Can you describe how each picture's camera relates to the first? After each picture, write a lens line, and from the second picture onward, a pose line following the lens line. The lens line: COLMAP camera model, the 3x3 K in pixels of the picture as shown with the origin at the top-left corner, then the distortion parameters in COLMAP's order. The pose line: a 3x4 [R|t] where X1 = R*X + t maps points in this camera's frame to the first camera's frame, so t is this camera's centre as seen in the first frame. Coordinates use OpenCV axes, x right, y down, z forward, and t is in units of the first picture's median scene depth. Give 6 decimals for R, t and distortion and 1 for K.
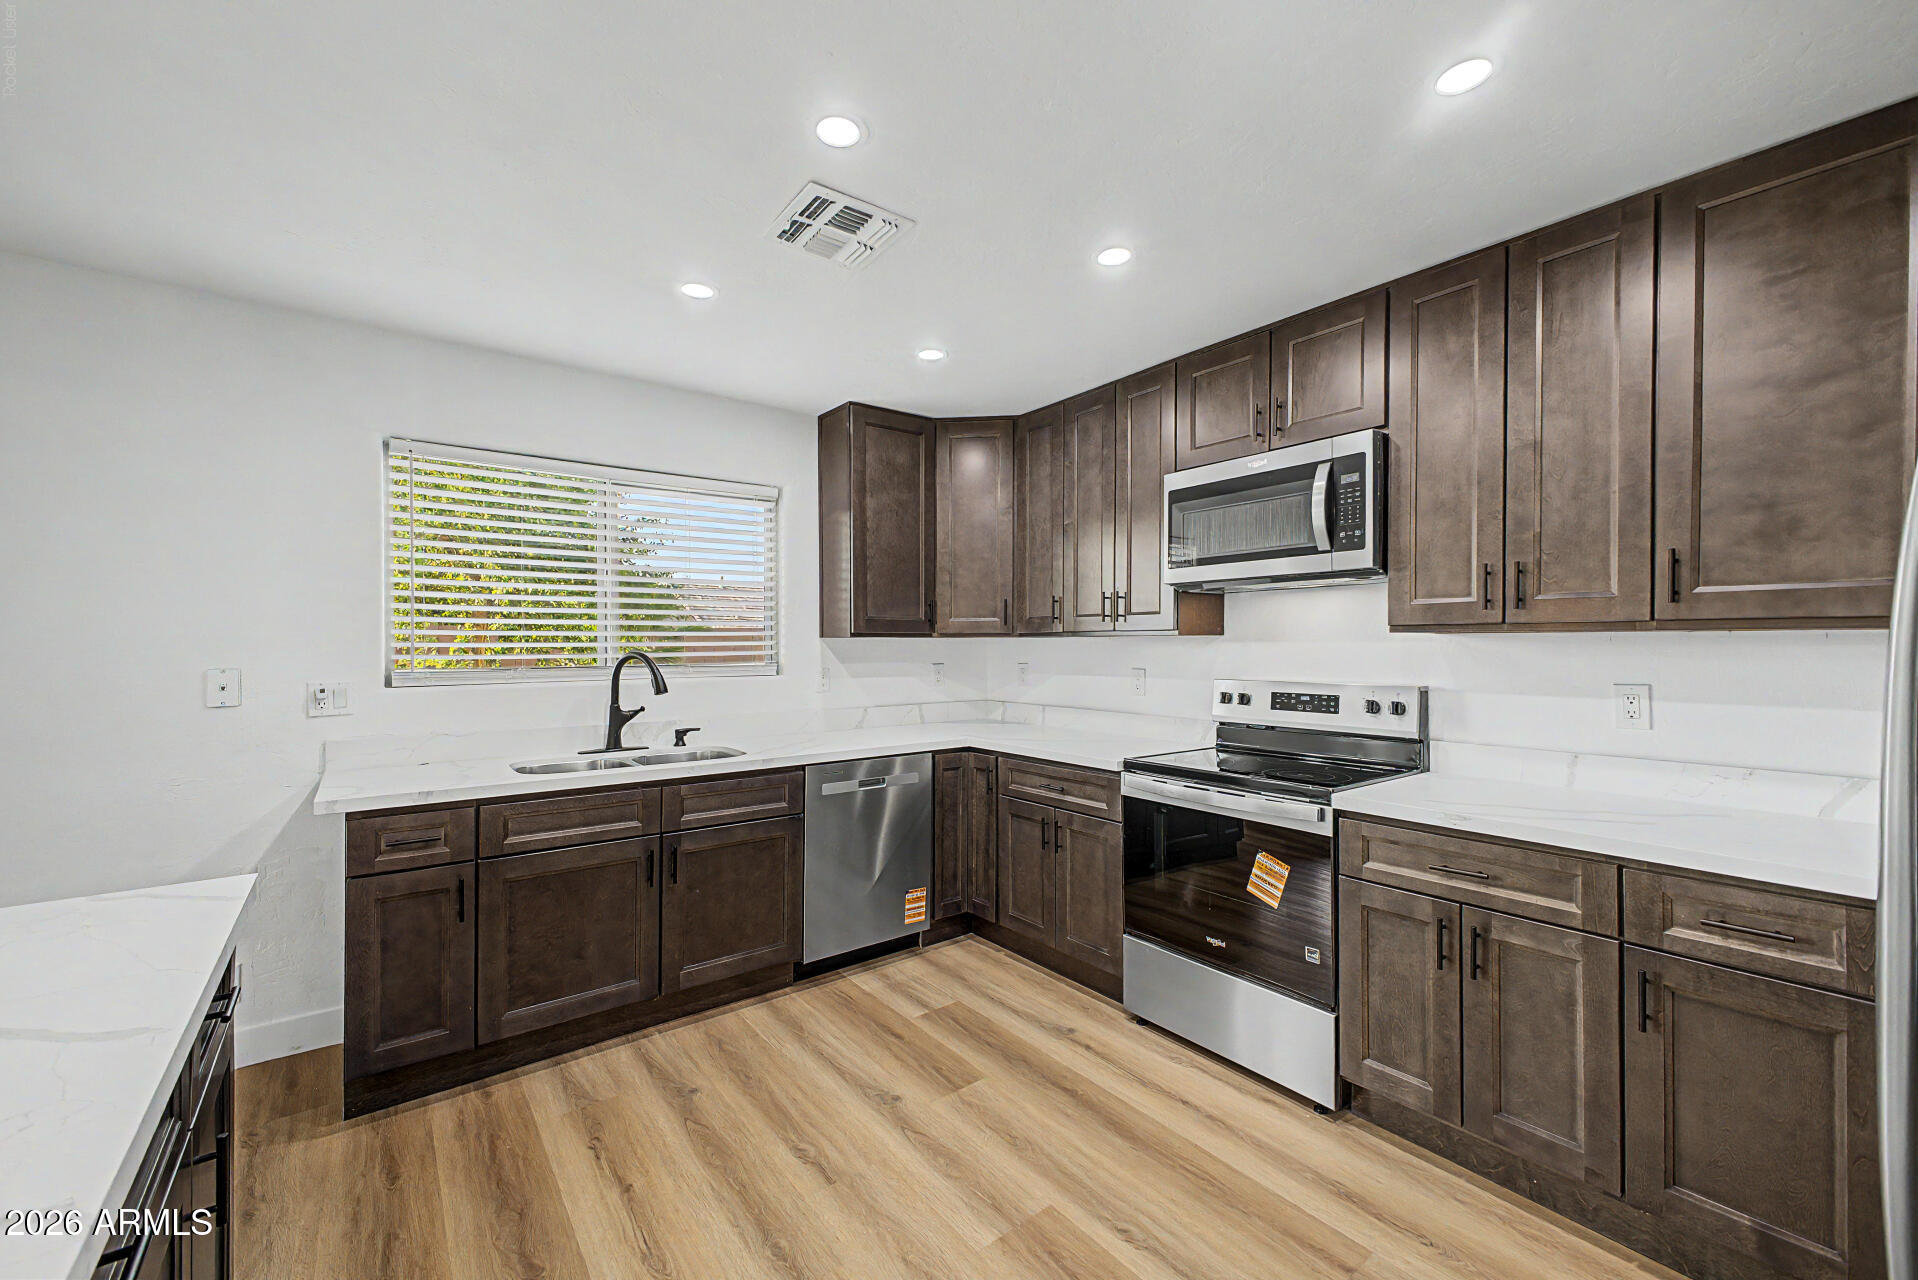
lens RADIAL K [[771.4, 0, 959.0], [0, 771.4, 640.0], [0, 0, 1]] dist [0.011915, -0.000055]
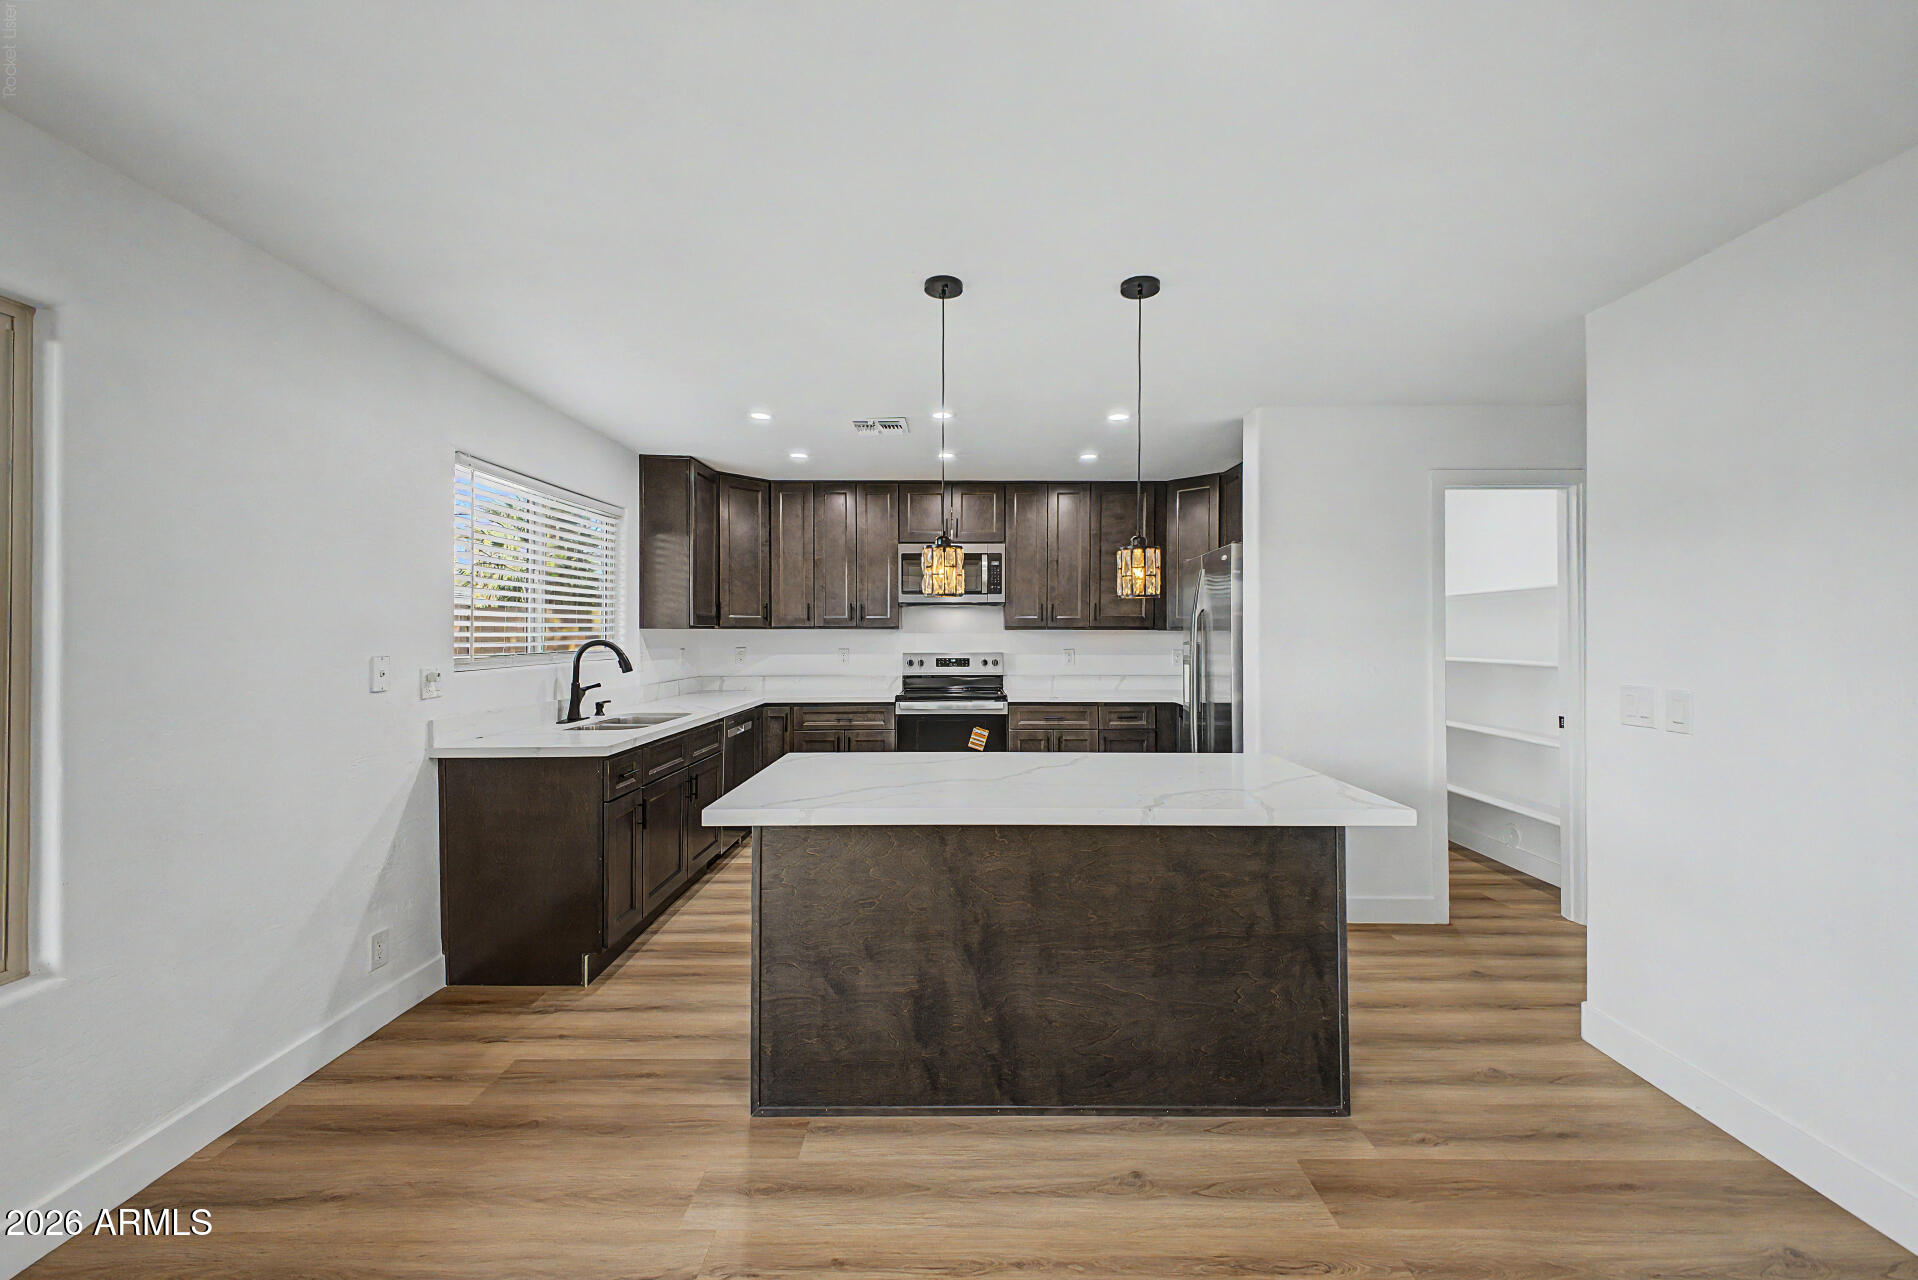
lens RADIAL K [[763.5, 0, 965.6], [0, 763.5, 627.0], [0, 0, 1]] dist [0.009163, -0.000416]
pose [[0.599344, 0.009437, 0.800436, -1.175859], [-0.005208, 0.999955, -0.007889, 0.001106], [-0.800475, 0.000559, 0.599366, -0.255211]]
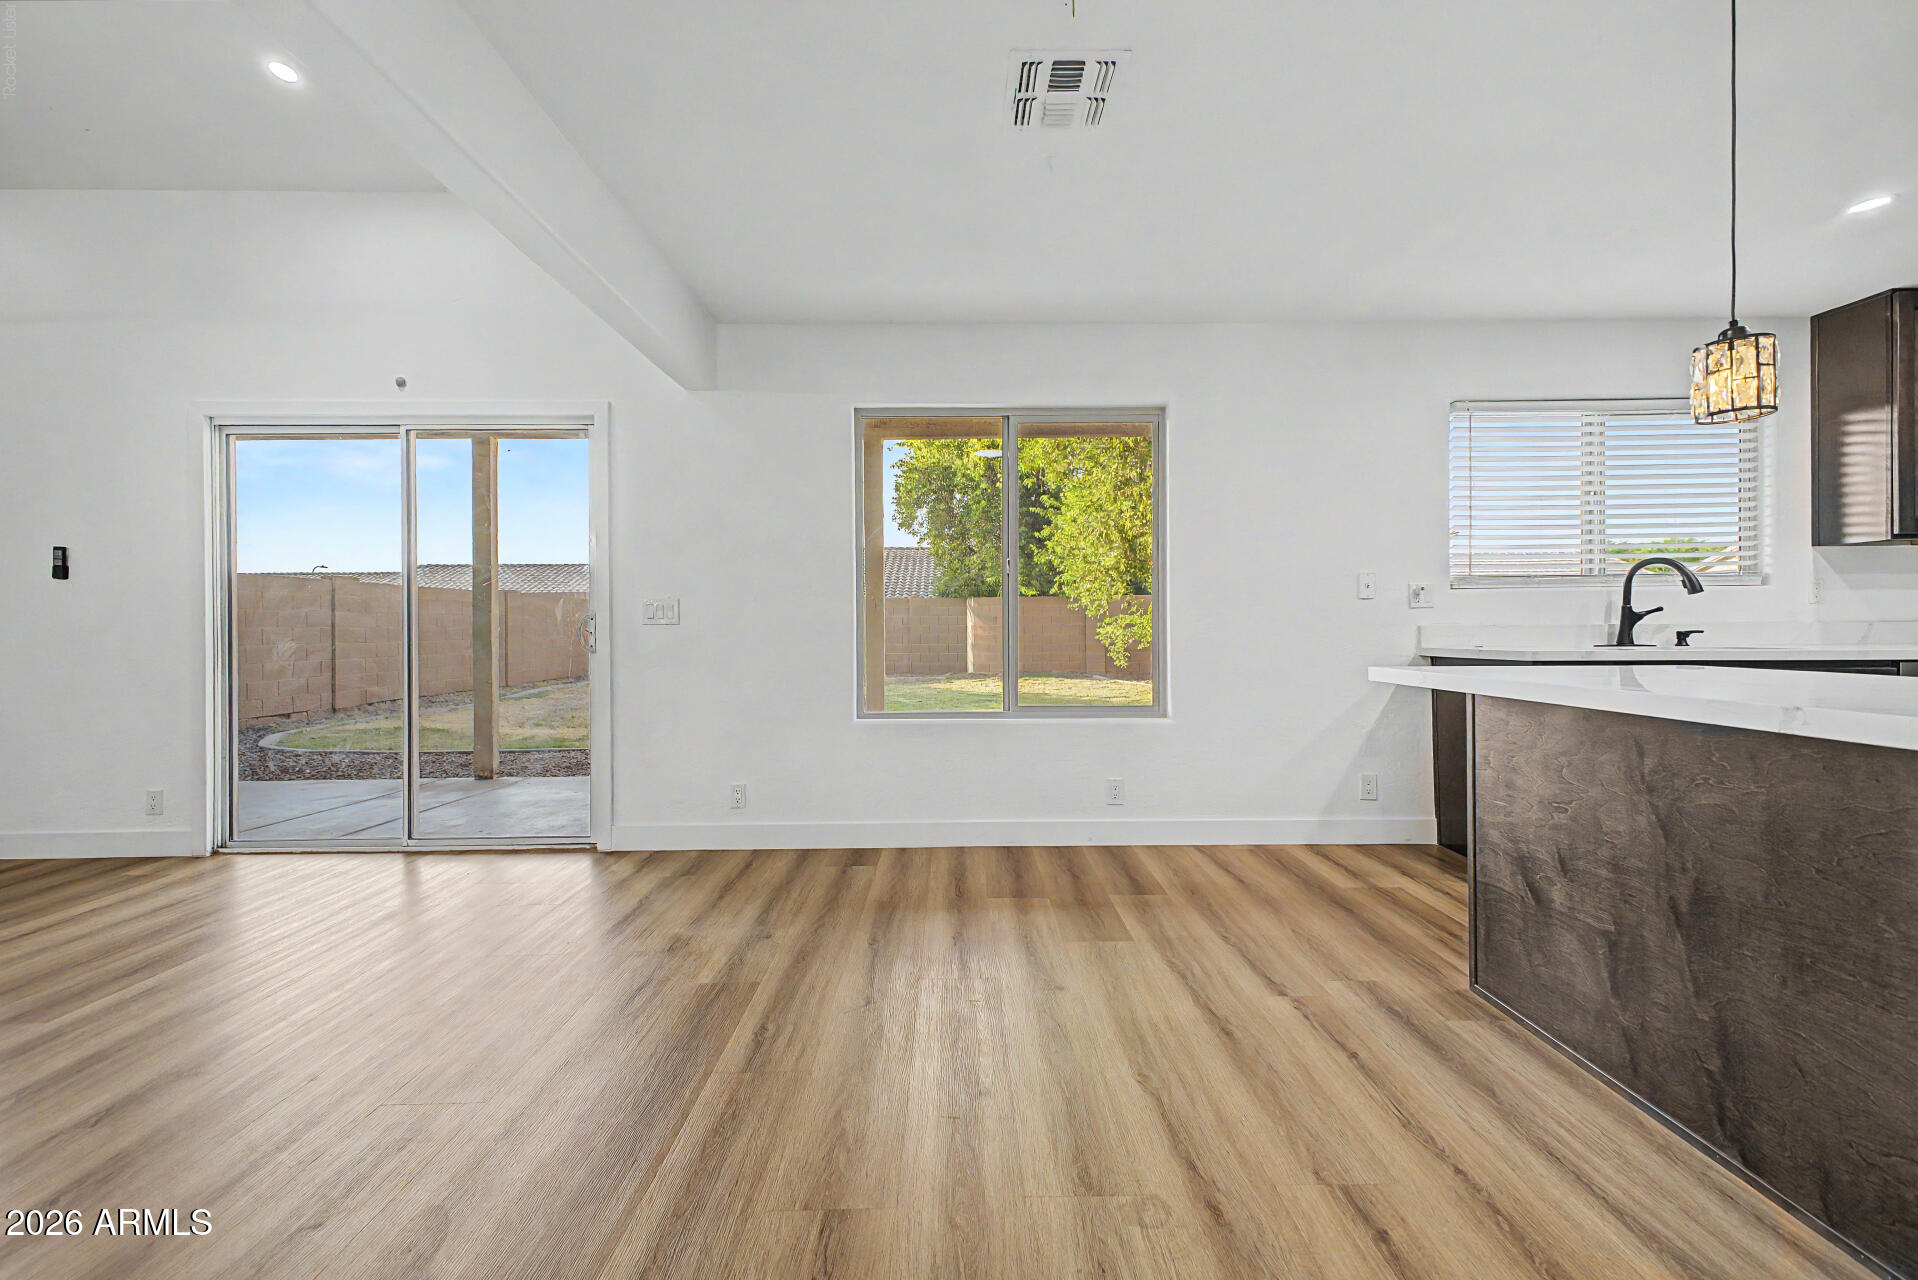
lens RADIAL K [[763.5, 0, 965.6], [0, 763.5, 627.0], [0, 0, 1]] dist [0.009163, -0.000416]
pose [[0.808270, -0.003345, -0.588802, -0.634272], [0.008892, 0.999939, 0.006525, 0.110620], [0.588745, -0.010510, 0.808251, -0.551217]]
